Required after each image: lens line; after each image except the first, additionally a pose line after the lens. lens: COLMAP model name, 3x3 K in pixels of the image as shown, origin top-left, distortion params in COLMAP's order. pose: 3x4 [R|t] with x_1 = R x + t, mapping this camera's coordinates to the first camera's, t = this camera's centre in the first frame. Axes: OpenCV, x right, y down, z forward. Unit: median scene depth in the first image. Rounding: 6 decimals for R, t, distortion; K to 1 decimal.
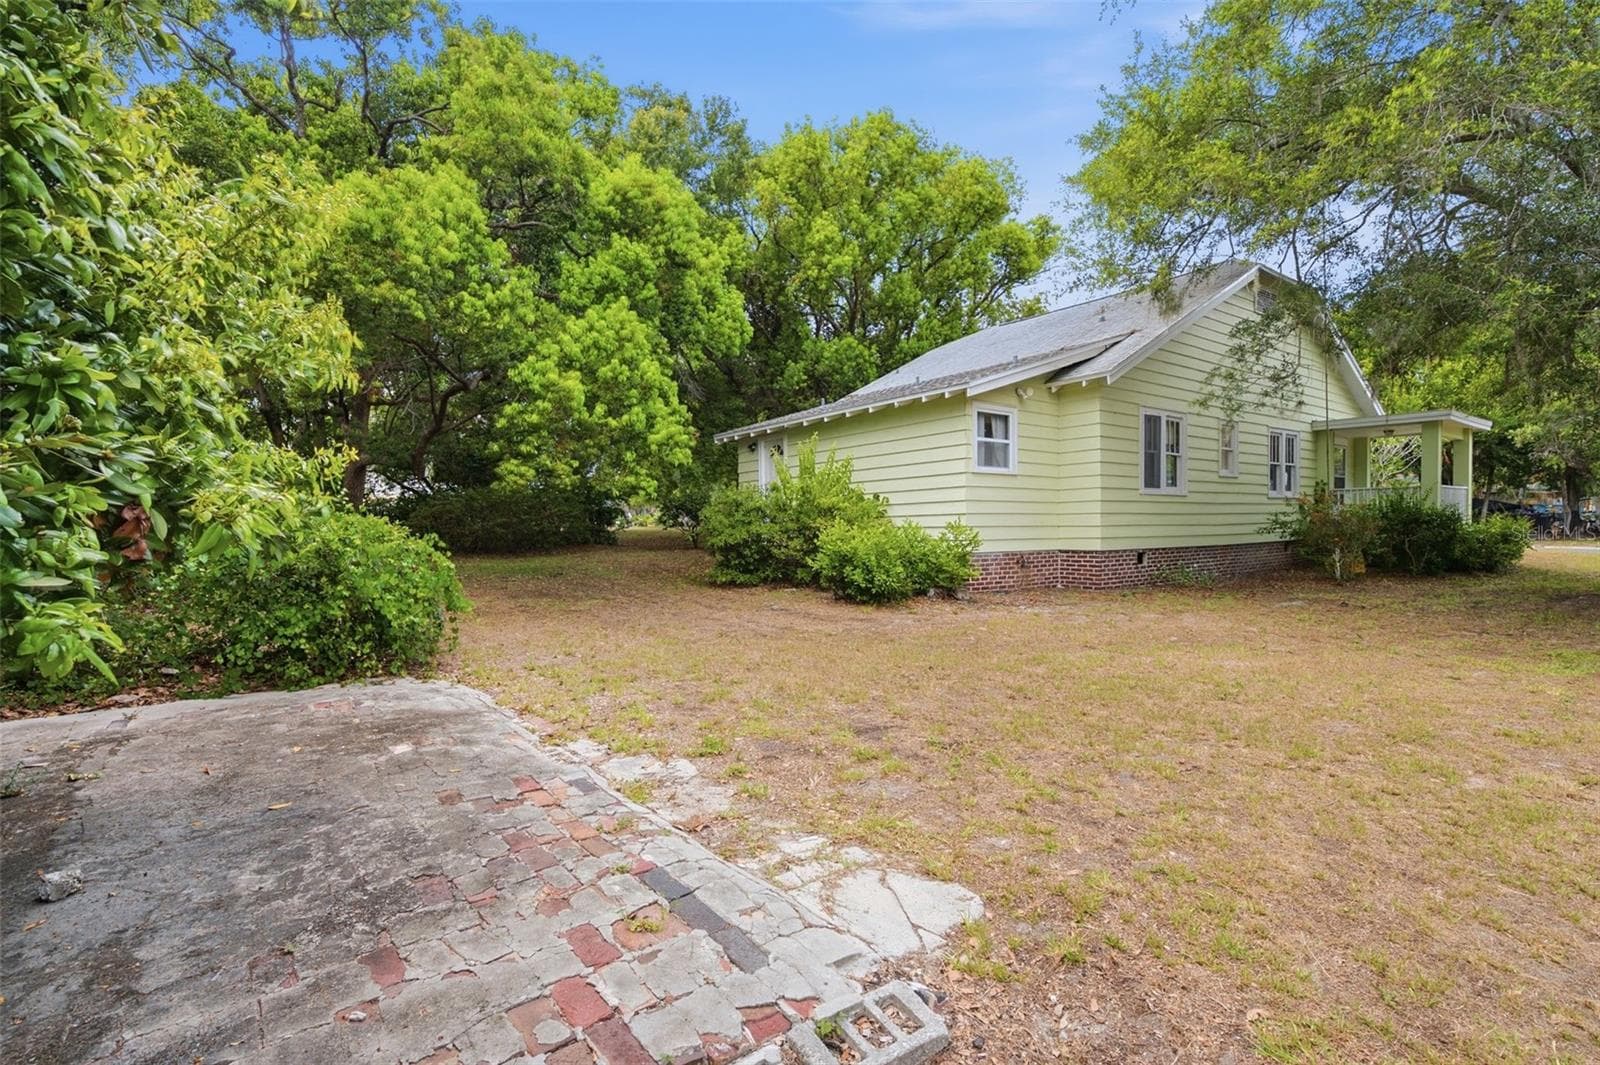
lens RADIAL K [[713.8, 0, 800.0], [0, 713.8, 532.5], [0, 0, 1]] dist [-0.000589, -0.000091]
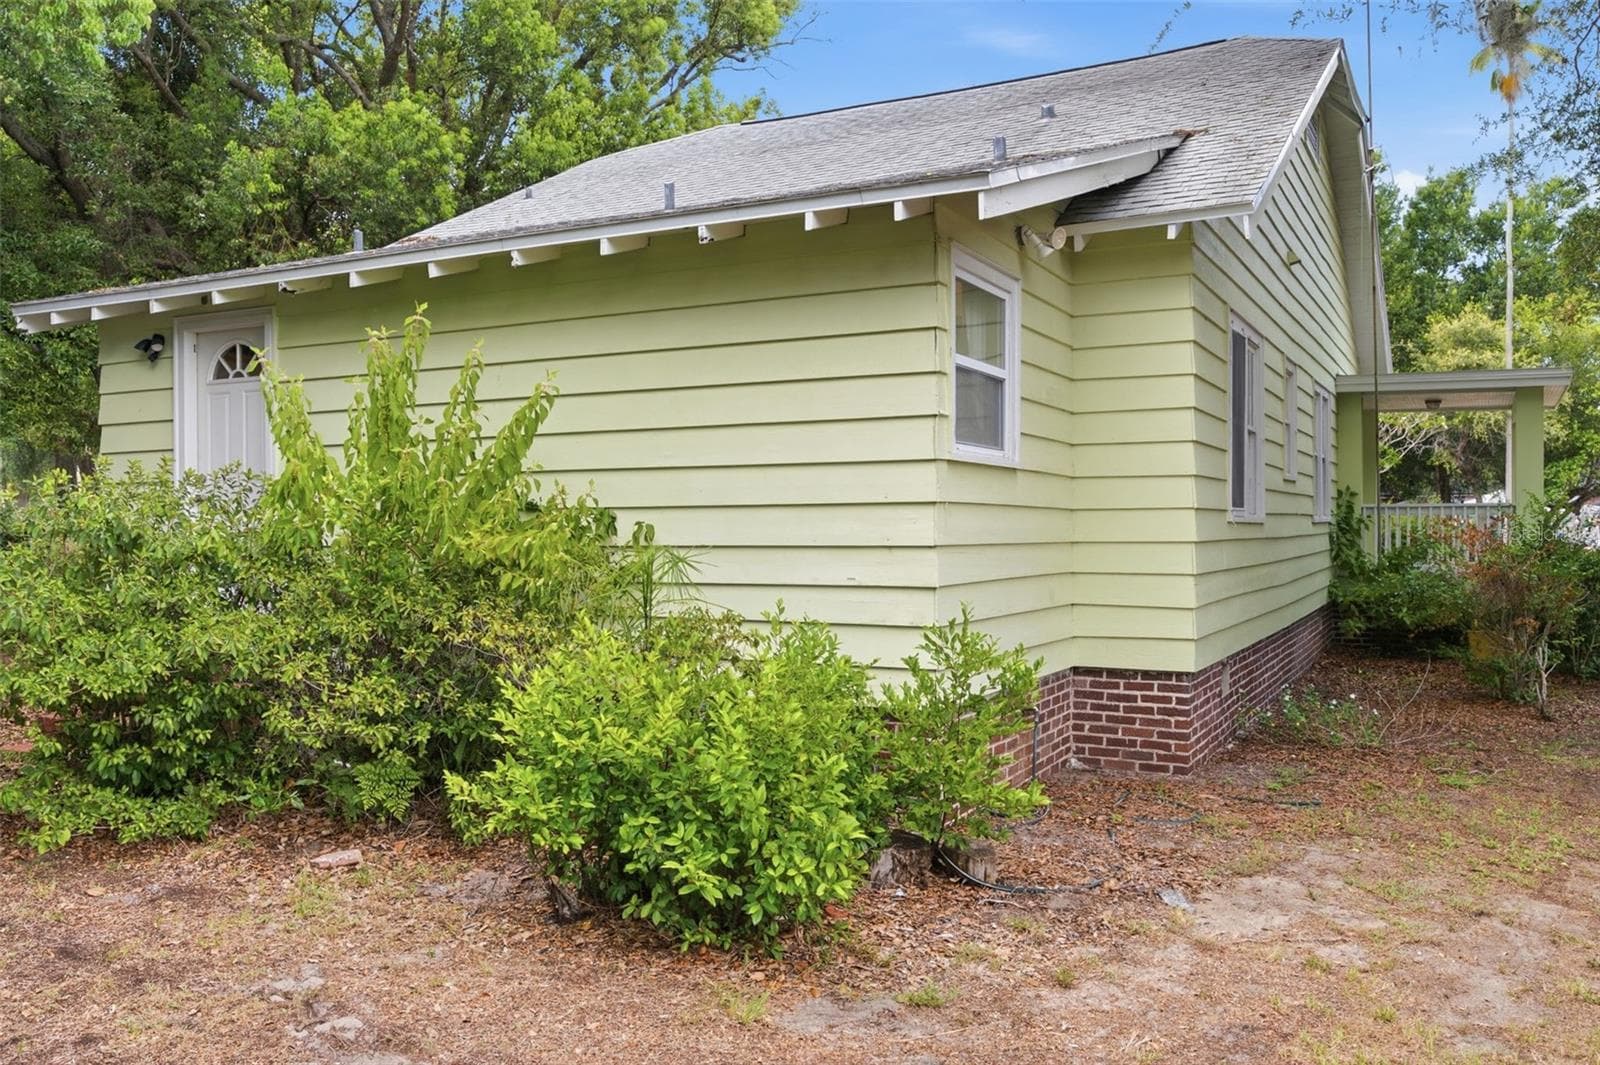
lens RADIAL K [[1292.0, 0, 800.0], [0, 1292.0, 532.5], [0, 0, 1]] dist [-0.011199, -0.006042]
pose [[0.903800, 0.009004, 0.427860, -0.064789], [-0.005097, 0.999934, -0.010275, -0.040092], [-0.427924, 0.007106, 0.903787, 0.445152]]
